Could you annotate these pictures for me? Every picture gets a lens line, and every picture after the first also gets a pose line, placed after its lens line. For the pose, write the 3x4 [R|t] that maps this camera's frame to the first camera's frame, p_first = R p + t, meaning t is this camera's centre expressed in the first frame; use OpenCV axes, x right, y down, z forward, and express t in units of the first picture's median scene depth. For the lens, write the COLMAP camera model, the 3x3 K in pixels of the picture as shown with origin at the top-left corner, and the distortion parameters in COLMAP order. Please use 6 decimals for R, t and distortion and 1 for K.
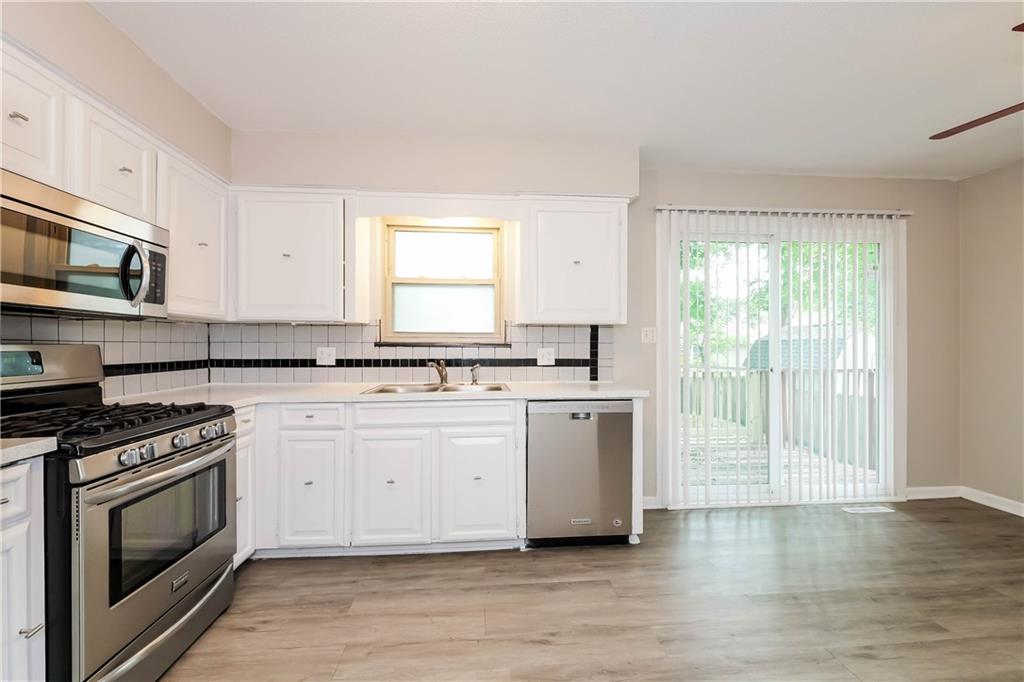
lens RADIAL K [[430.3, 0, 512.0], [0, 430.3, 344.1], [0, 0, 1]] dist [-0.005074, 0.000449]
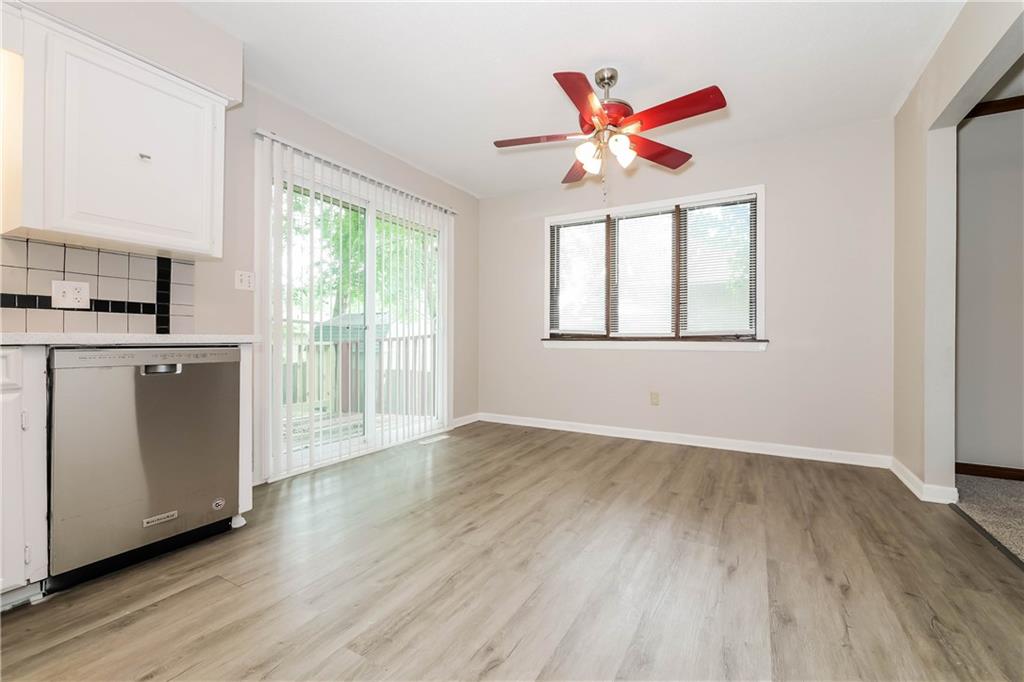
lens RADIAL K [[430.3, 0, 515.5], [0, 430.3, 338.5], [0, 0, 1]] dist [-0.005074, 0.000449]
pose [[0.561402, 0.005499, 0.827525, -0.081358], [-0.005020, 0.999982, -0.003239, 0.099355], [-0.827528, -0.002336, 0.561419, 0.107108]]
